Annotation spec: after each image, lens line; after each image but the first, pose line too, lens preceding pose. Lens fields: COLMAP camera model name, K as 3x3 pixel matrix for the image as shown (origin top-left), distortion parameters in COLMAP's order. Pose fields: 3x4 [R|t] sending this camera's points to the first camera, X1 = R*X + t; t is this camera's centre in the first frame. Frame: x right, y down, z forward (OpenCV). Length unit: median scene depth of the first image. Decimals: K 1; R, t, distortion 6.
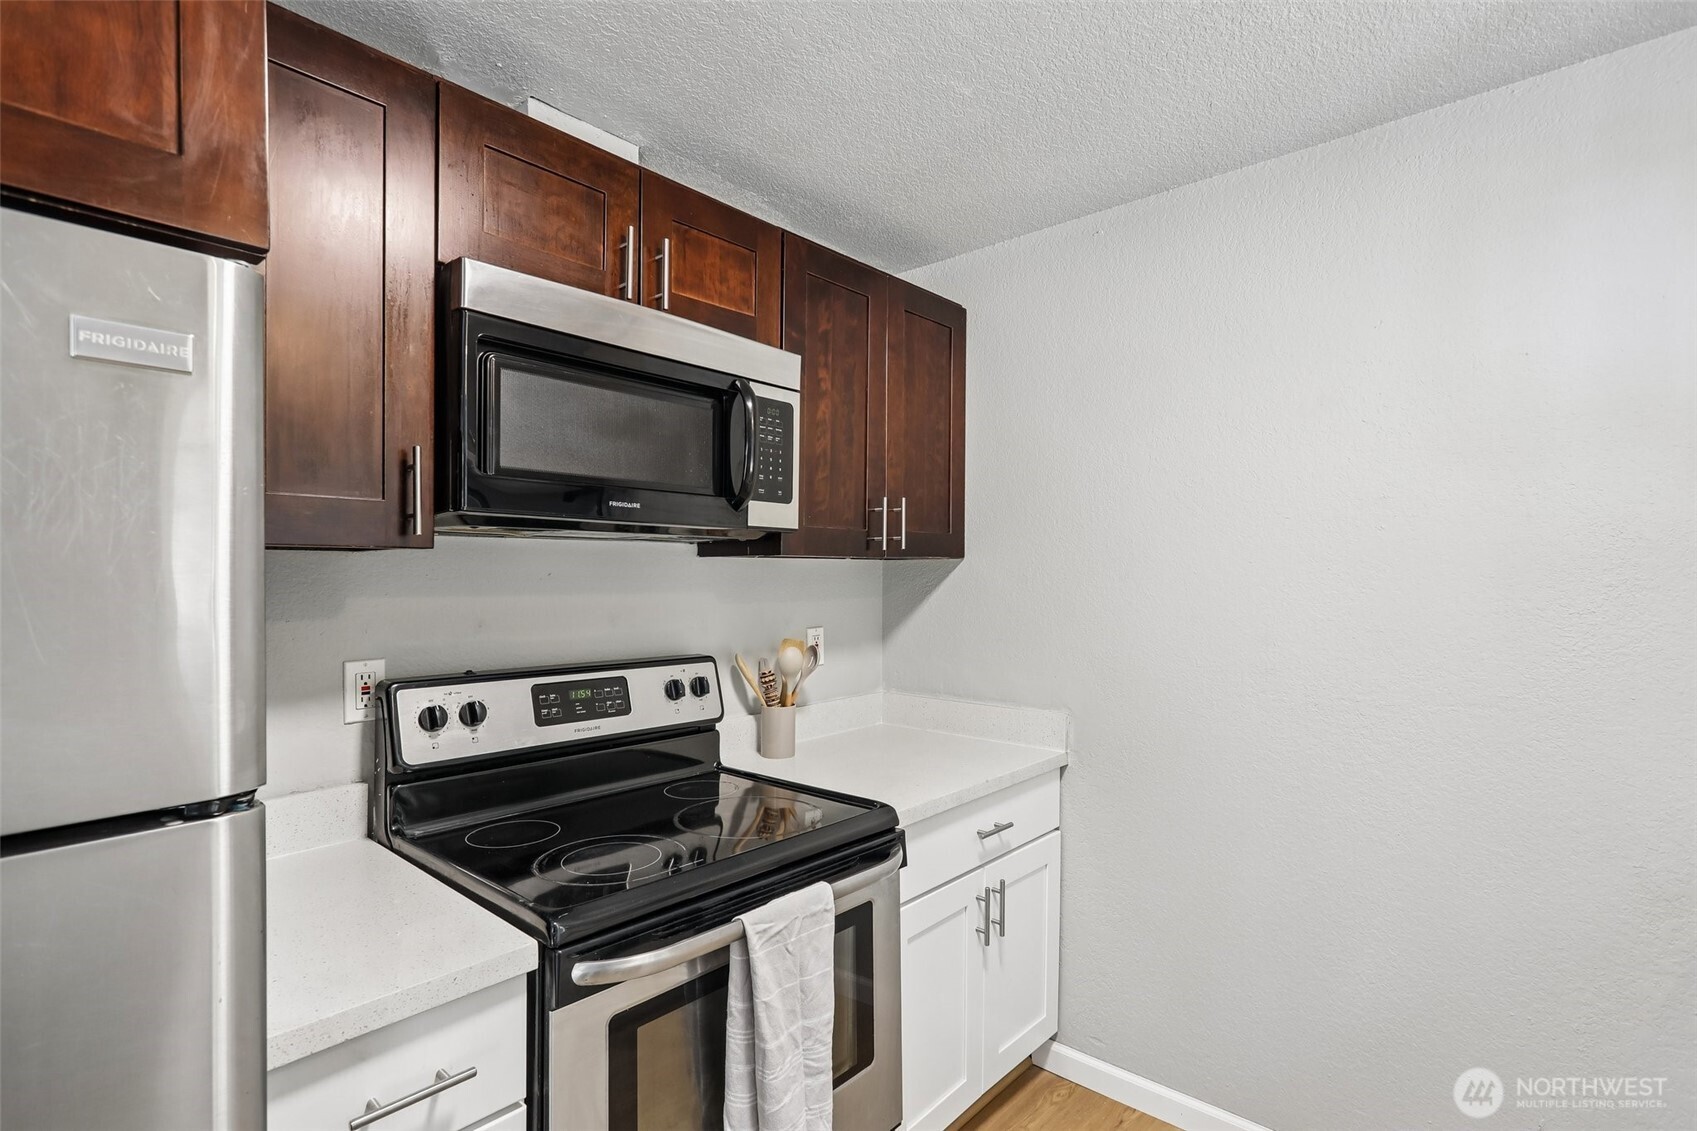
lens RADIAL K [[829.5, 0, 853.1], [0, 829.5, 596.8], [0, 0, 1]] dist [-0.001541, -0.000092]
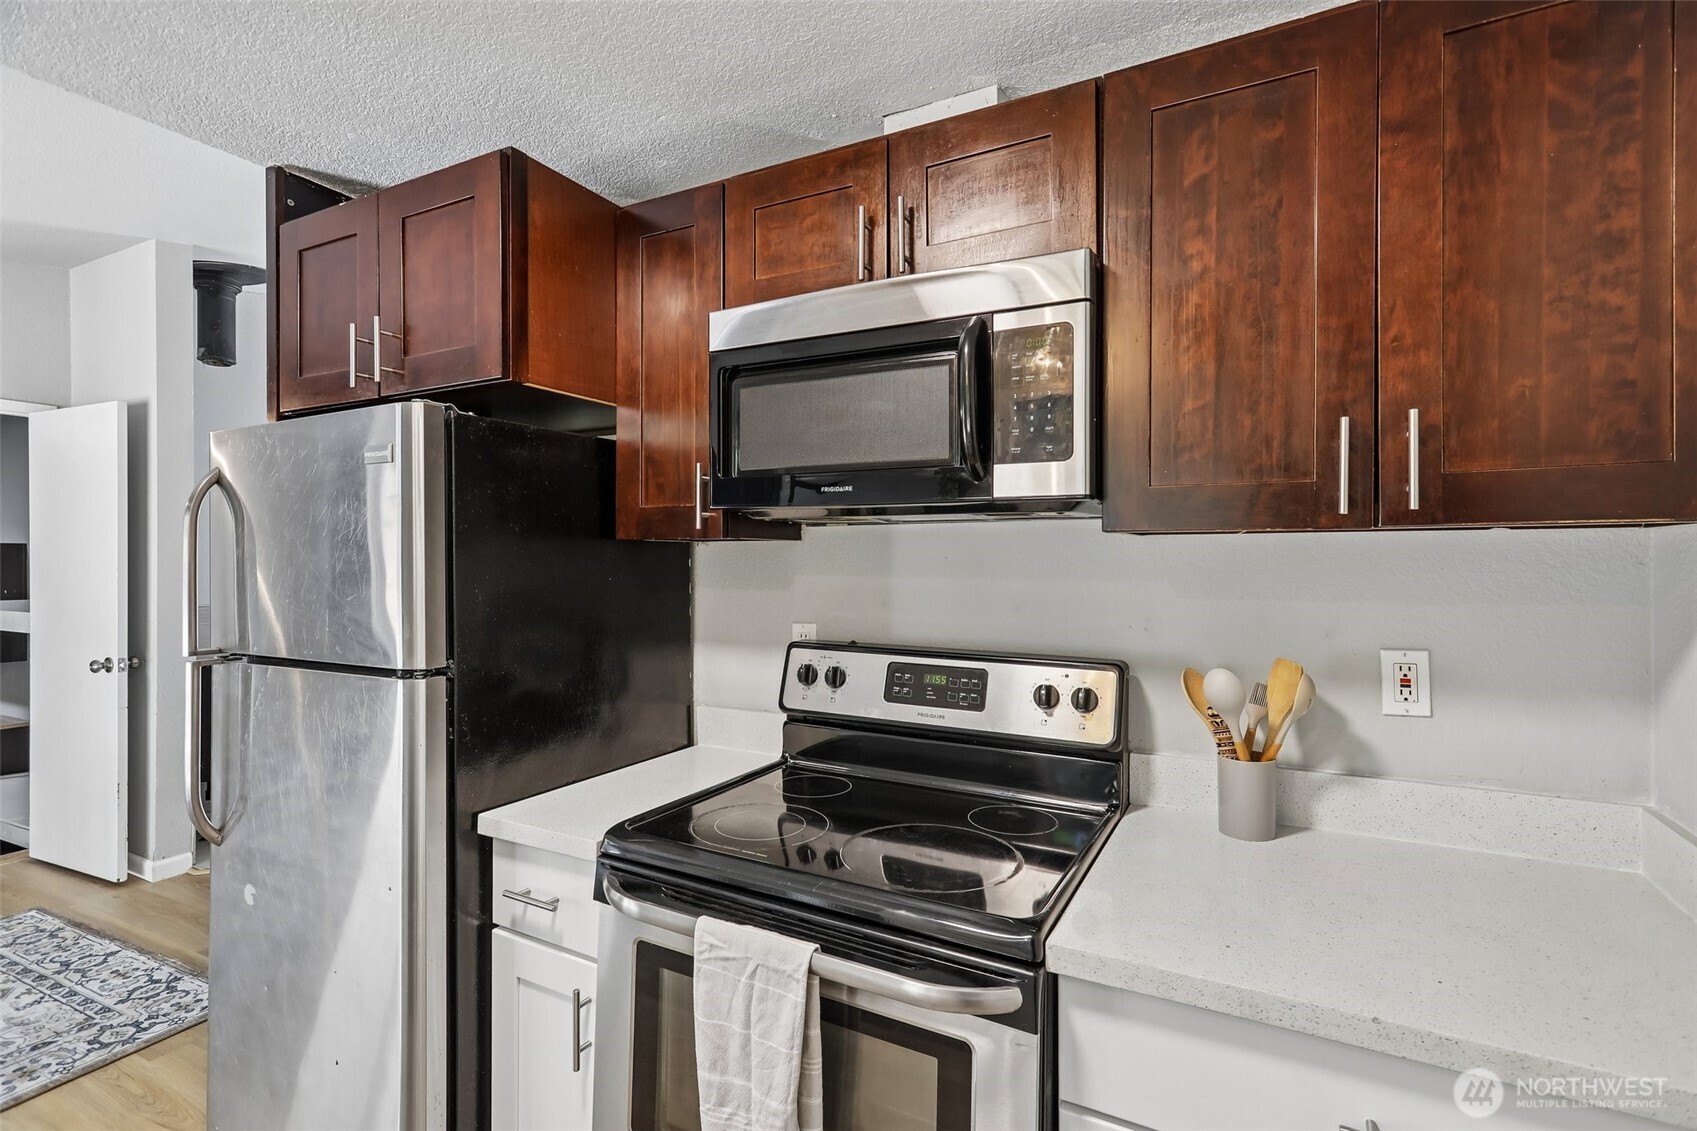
lens RADIAL K [[806.0, 0, 847.5], [0, 806.0, 556.4], [0, 0, 1]] dist [0.009606, 0.000008]
pose [[0.216965, -0.000681, -0.976179, 0.574769], [-0.026707, 0.999621, -0.006633, -0.019299], [0.975814, 0.027510, 0.216865, 0.674823]]
